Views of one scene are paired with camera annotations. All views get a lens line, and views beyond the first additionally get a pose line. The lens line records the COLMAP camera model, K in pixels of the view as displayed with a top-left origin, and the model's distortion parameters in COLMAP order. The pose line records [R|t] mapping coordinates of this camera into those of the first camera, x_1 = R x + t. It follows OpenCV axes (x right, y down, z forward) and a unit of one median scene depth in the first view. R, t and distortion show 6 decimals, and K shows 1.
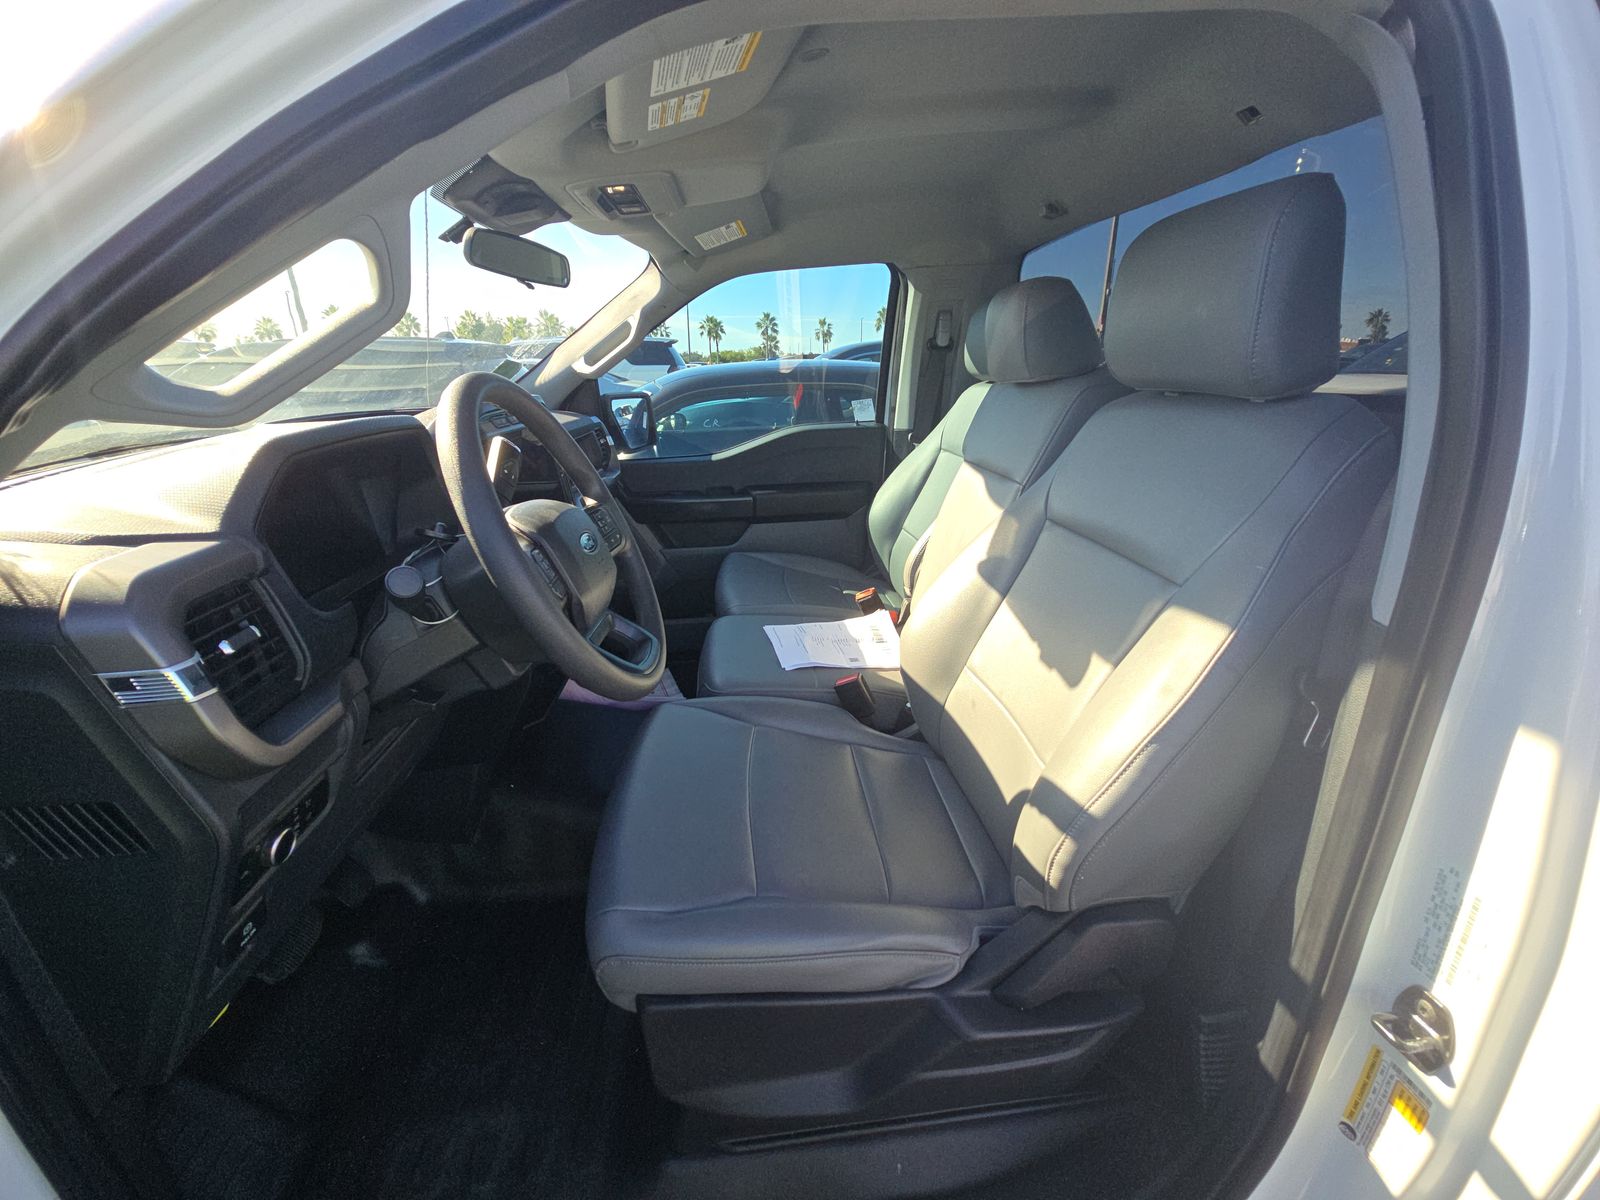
lens RADIAL K [[635.1, 0, 795.4], [0, 635.1, 586.4], [0, 0, 1]] dist [0.021244, -0.016322]
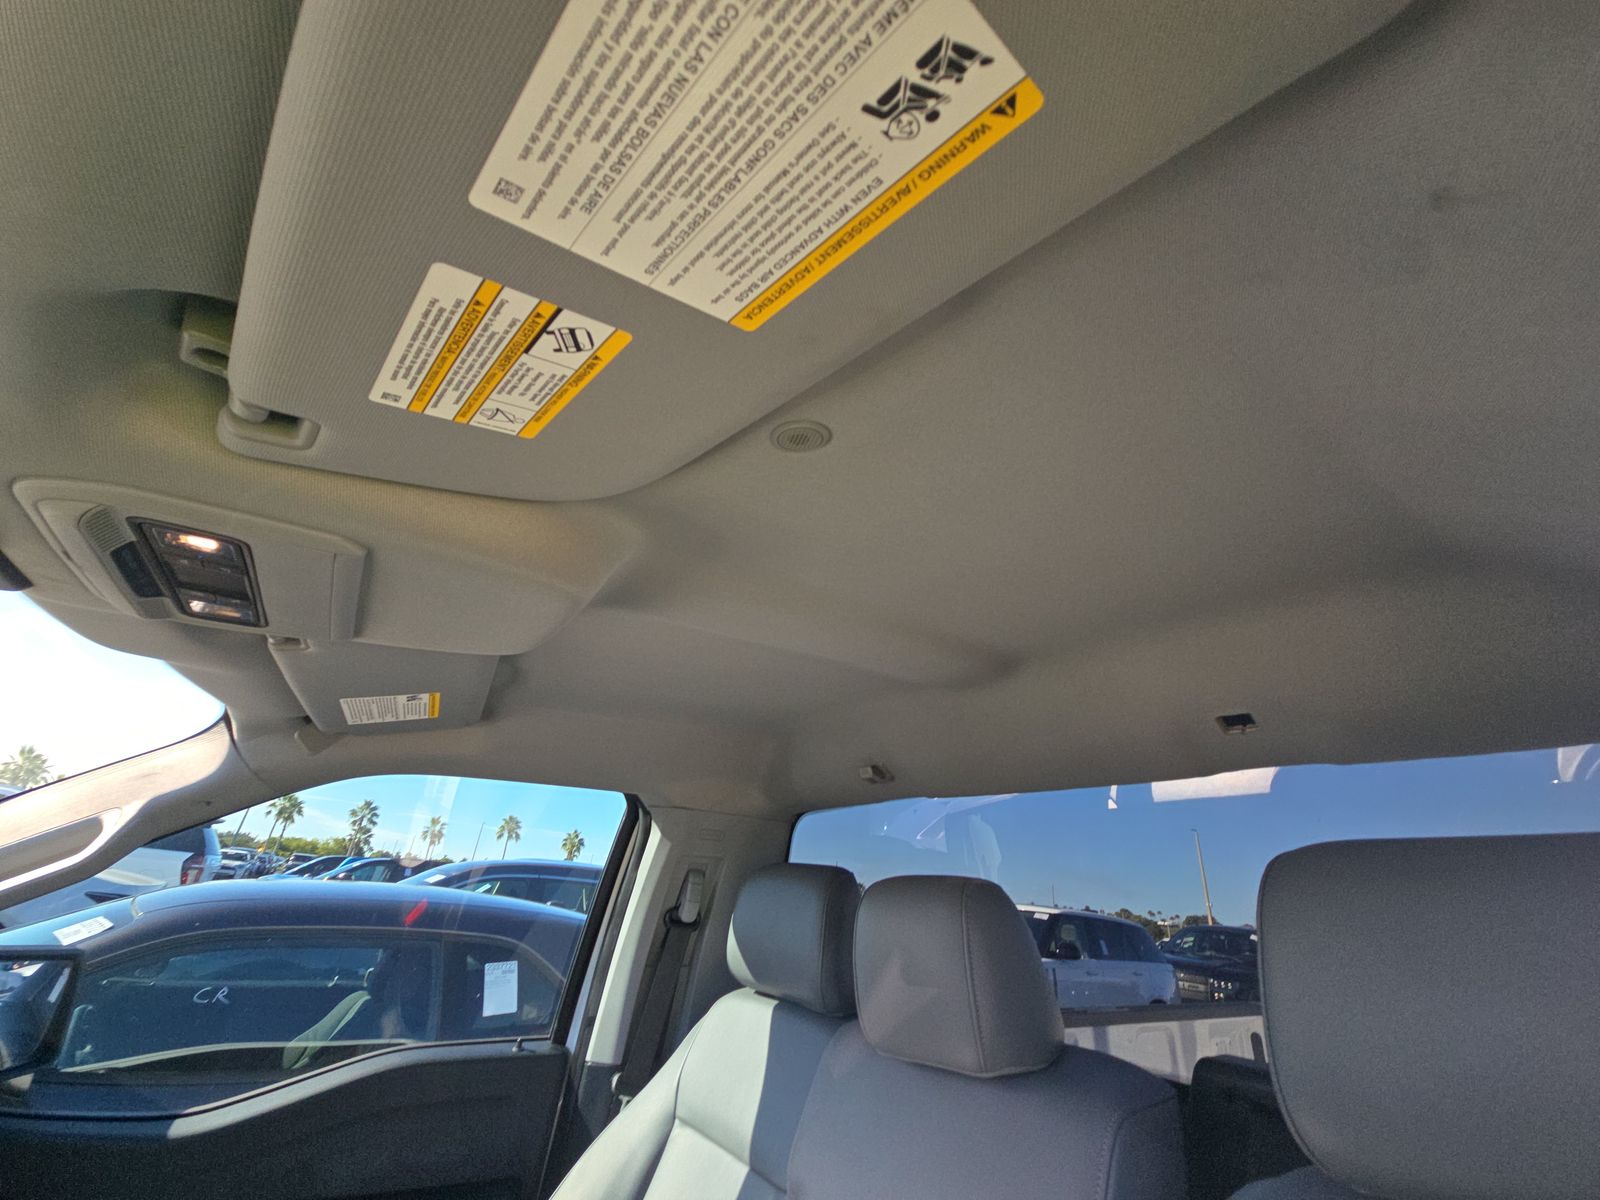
lens RADIAL K [[635.1, 0, 795.4], [0, 635.1, 586.4], [0, 0, 1]] dist [0.021244, -0.016322]
pose [[0.856621, 0.303068, 0.417553, -0.081021], [0.076752, 0.725438, -0.683995, -0.211886], [-0.510206, 0.617973, 0.598164, 0.411002]]
